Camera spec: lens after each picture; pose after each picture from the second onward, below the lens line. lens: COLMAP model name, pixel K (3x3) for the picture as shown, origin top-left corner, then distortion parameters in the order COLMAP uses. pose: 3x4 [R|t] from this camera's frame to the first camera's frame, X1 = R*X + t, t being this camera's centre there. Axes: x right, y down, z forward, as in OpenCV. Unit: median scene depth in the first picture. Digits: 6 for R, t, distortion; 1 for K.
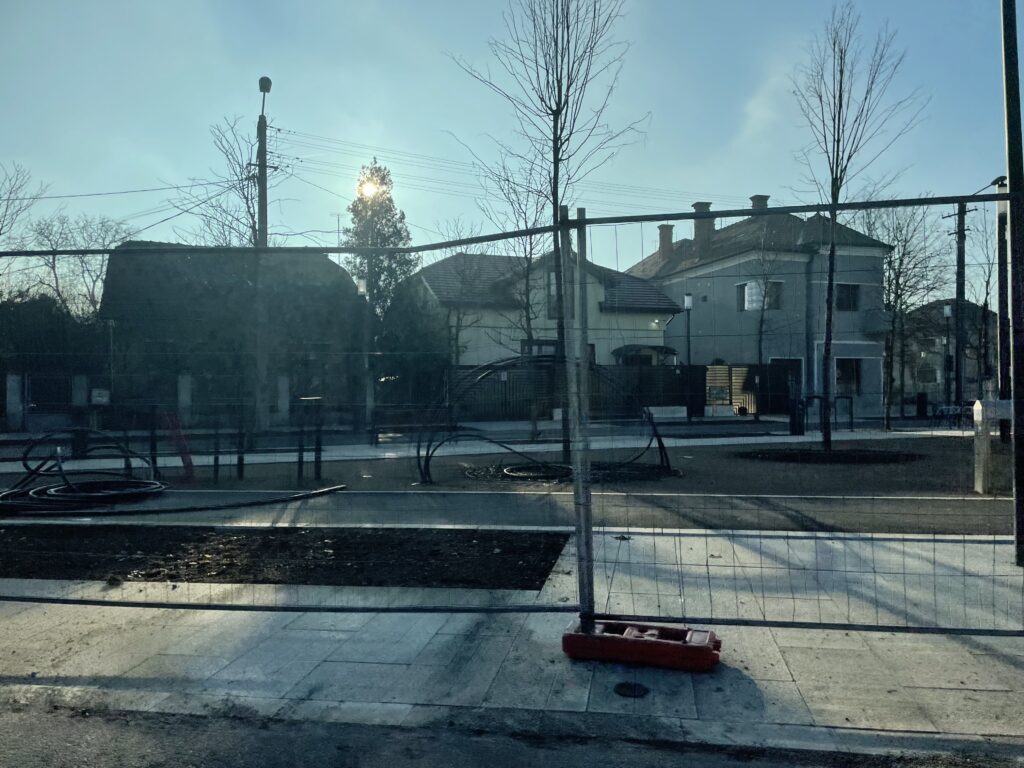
lens RADIAL K [[773.3, 0, 514.1], [0, 773.3, 383.7], [0, 0, 1]] dist [0.111173, -0.141242]
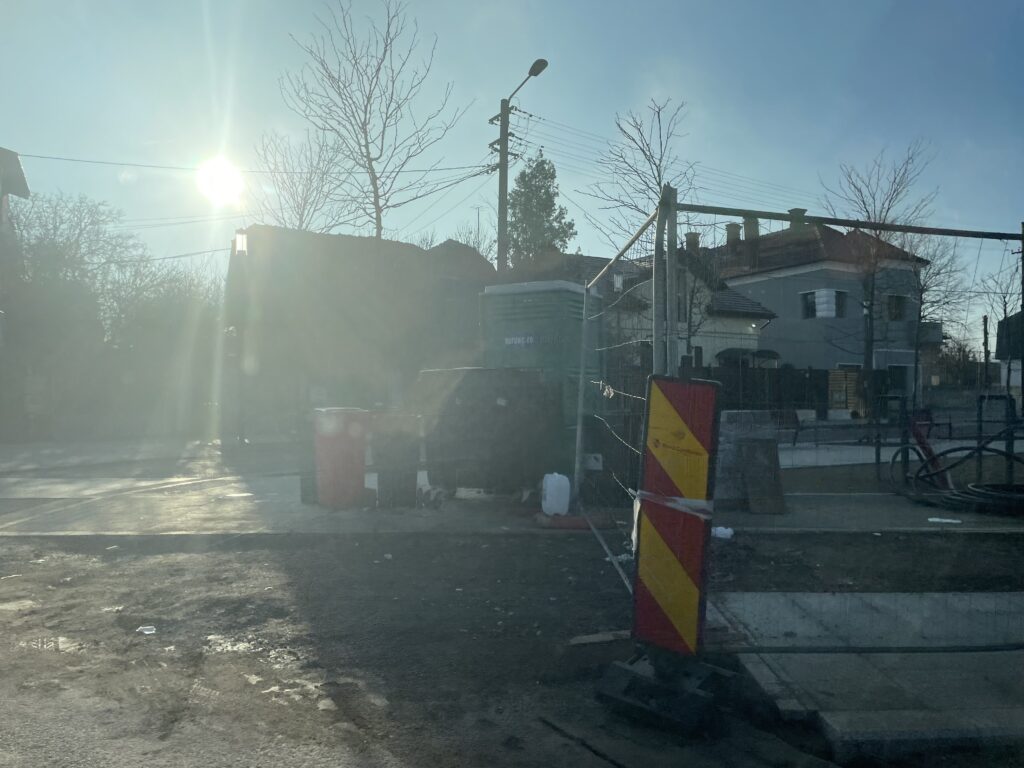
lens RADIAL K [[773.3, 0, 514.1], [0, 773.3, 383.7], [0, 0, 1]] dist [0.111173, -0.141242]
pose [[0.983978, 0.015155, 0.177646, -0.314606], [-0.014757, 0.999885, -0.003563, 0.004327], [-0.177679, 0.000885, 0.984088, 0.045658]]
